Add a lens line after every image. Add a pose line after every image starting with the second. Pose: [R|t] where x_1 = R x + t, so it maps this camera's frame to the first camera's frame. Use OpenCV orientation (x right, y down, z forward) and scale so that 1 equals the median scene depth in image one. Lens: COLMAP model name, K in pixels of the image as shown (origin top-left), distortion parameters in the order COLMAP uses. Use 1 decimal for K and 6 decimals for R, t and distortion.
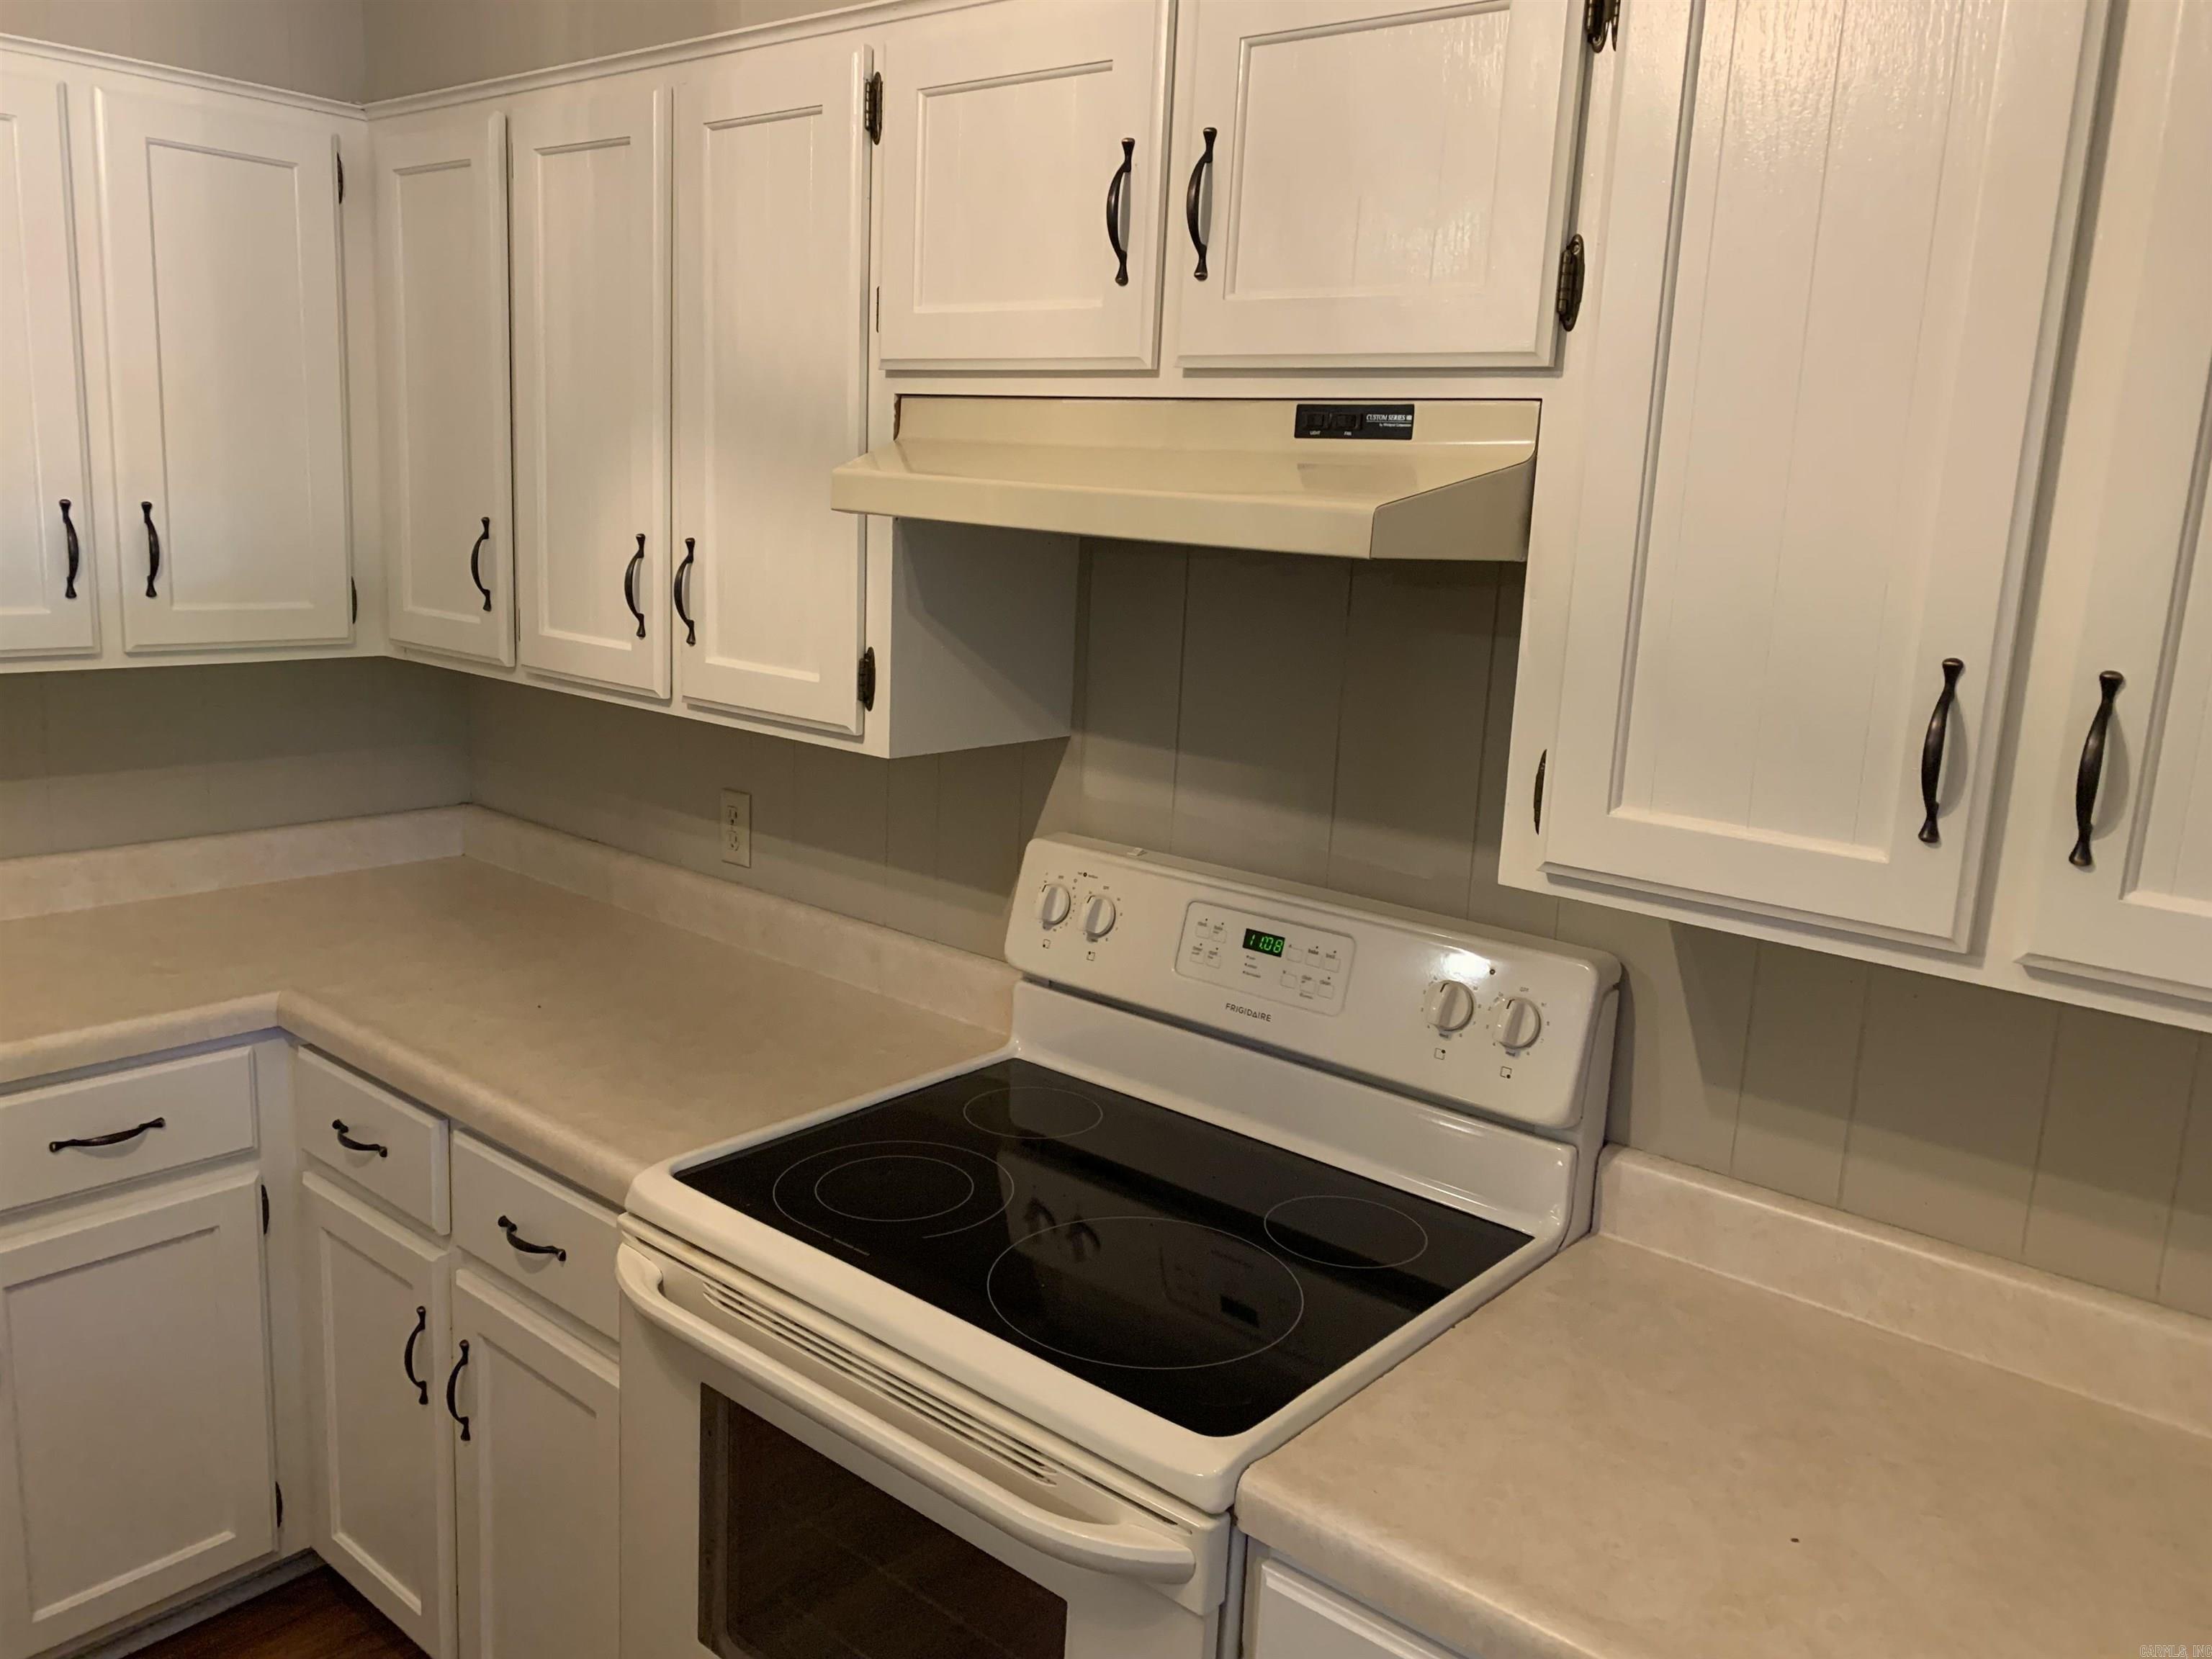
lens RADIAL K [[1700.1, 0, 1069.2], [0, 1700.1, 786.6], [0, 0, 1]] dist [0.047588, -0.040485]
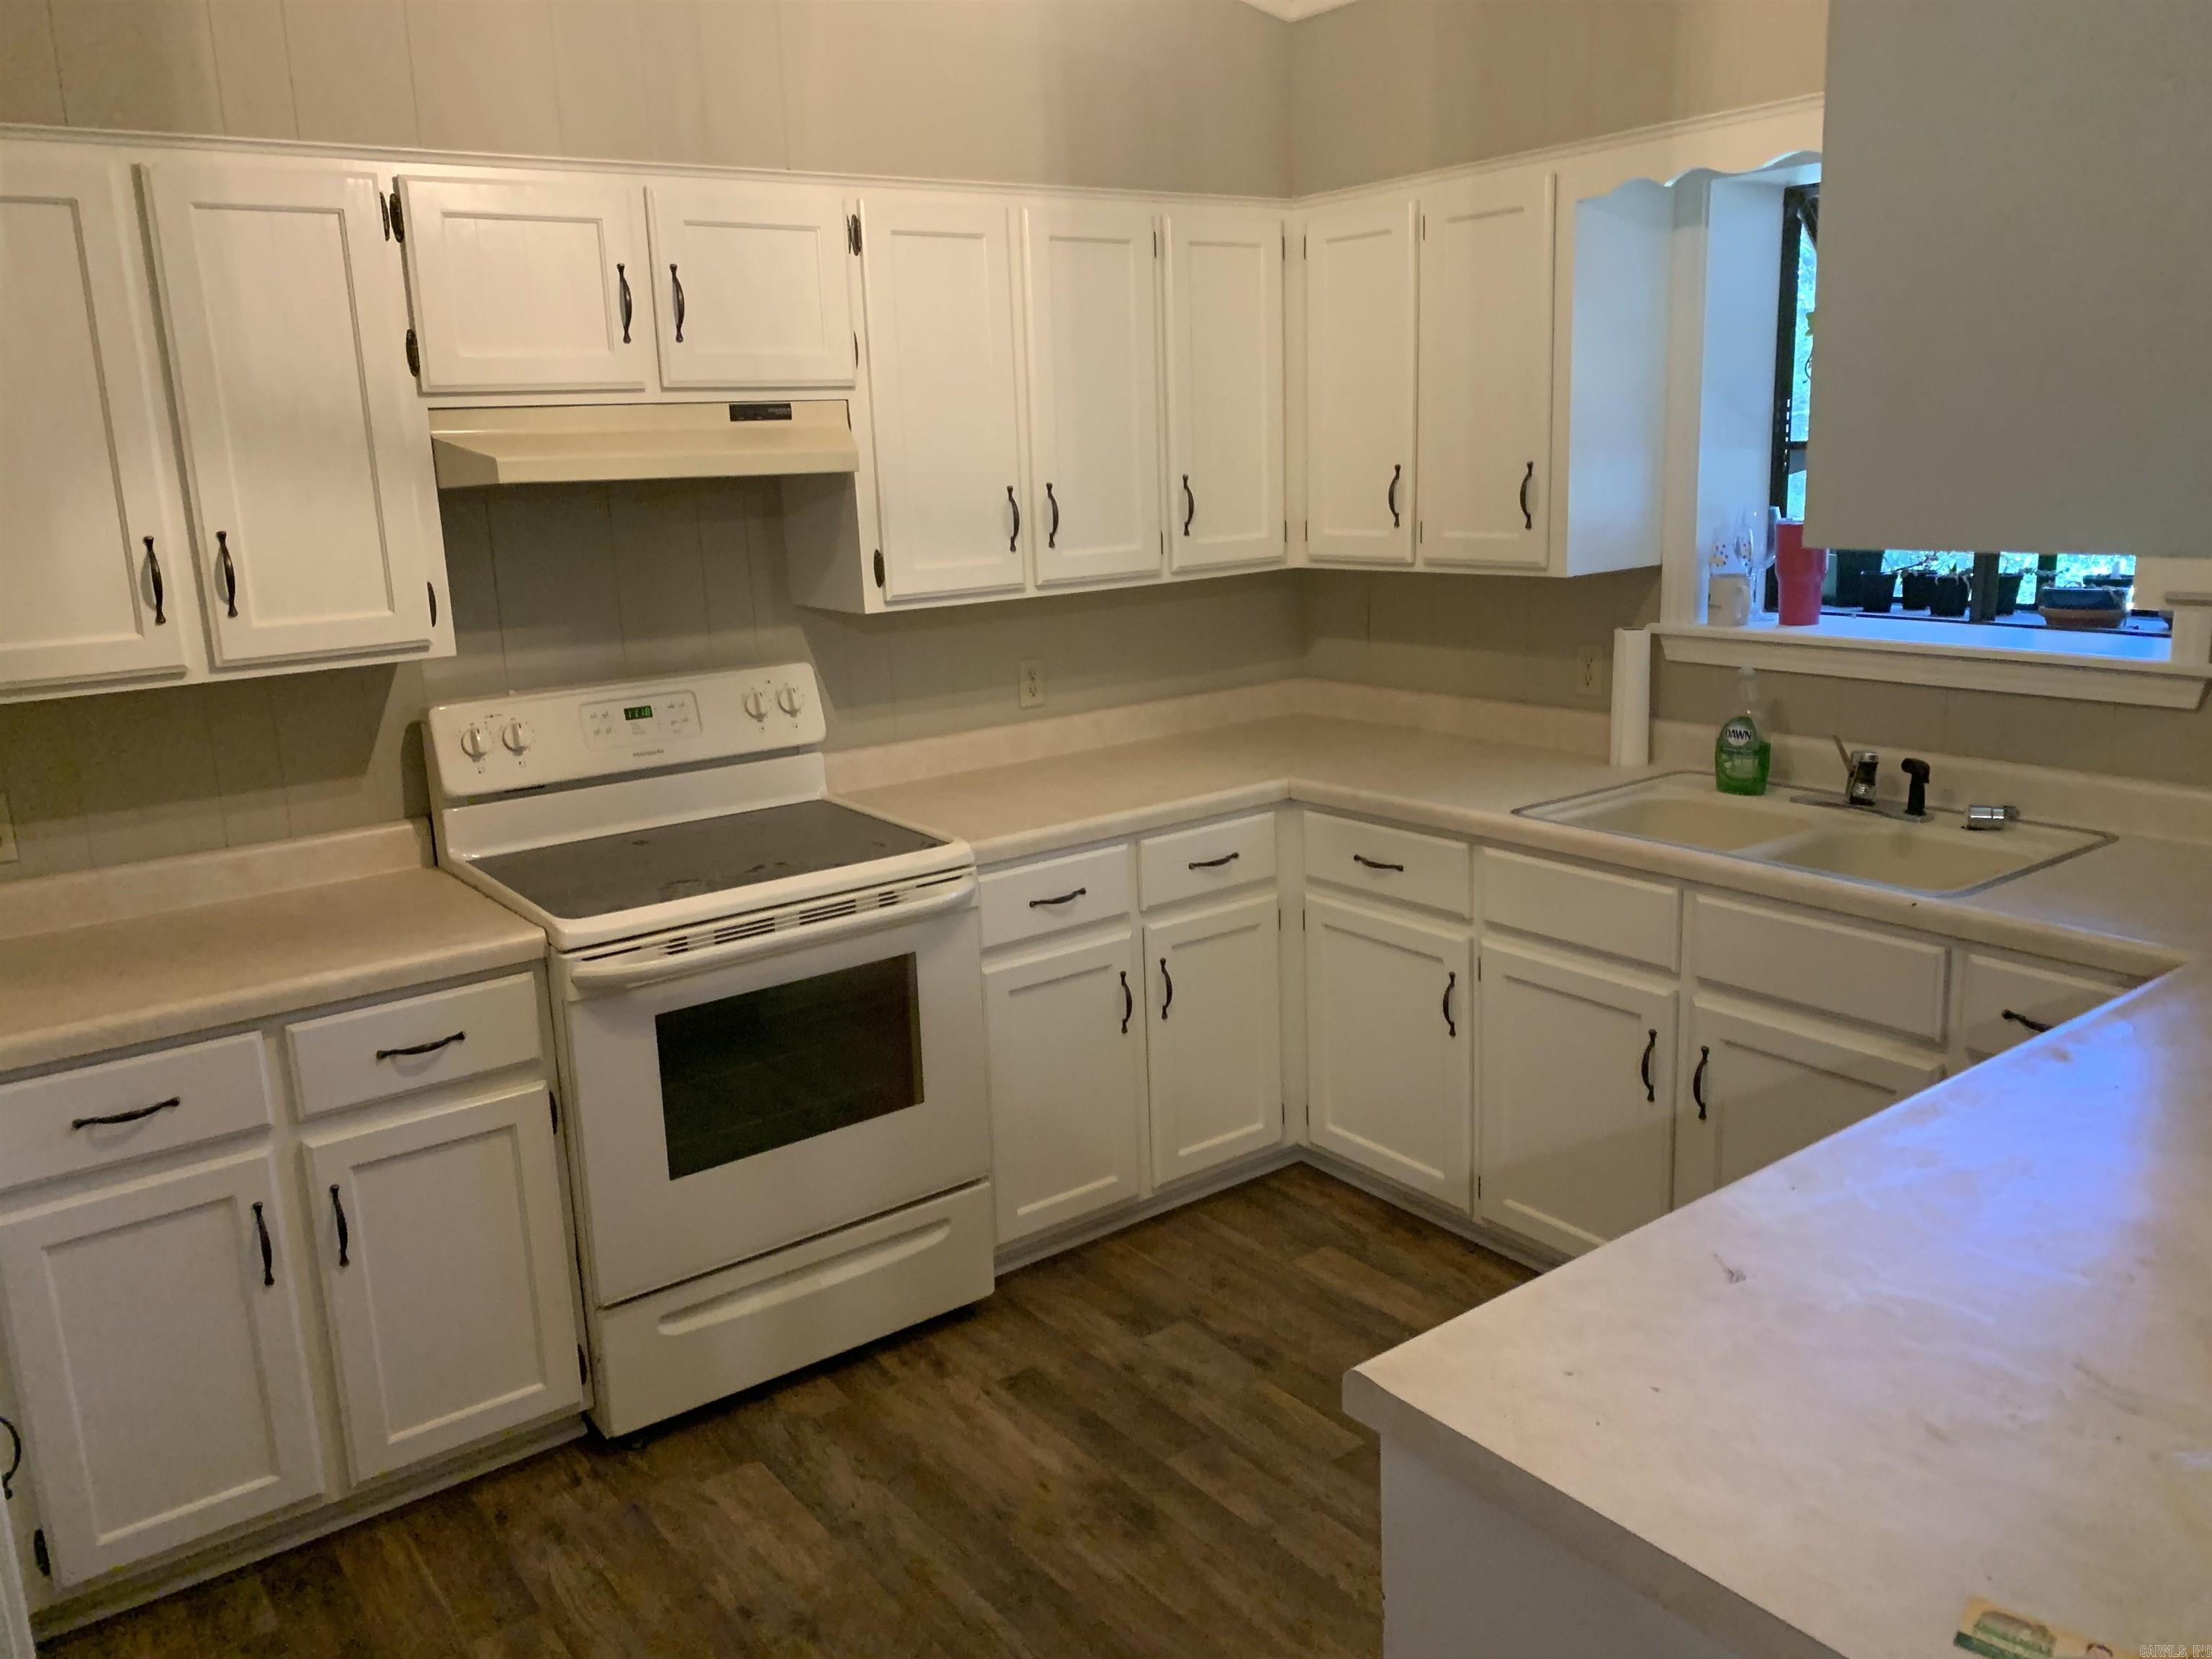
lens RADIAL K [[1687.9, 0, 1106.9], [0, 1687.9, 800.4], [0, 0, 1]] dist [0.011110, 0.002472]
pose [[0.218811, -0.259820, 0.940540, -0.350454], [0.223493, 0.951619, 0.210886, -0.019786], [-0.949828, 0.164060, 0.266292, 0.023012]]
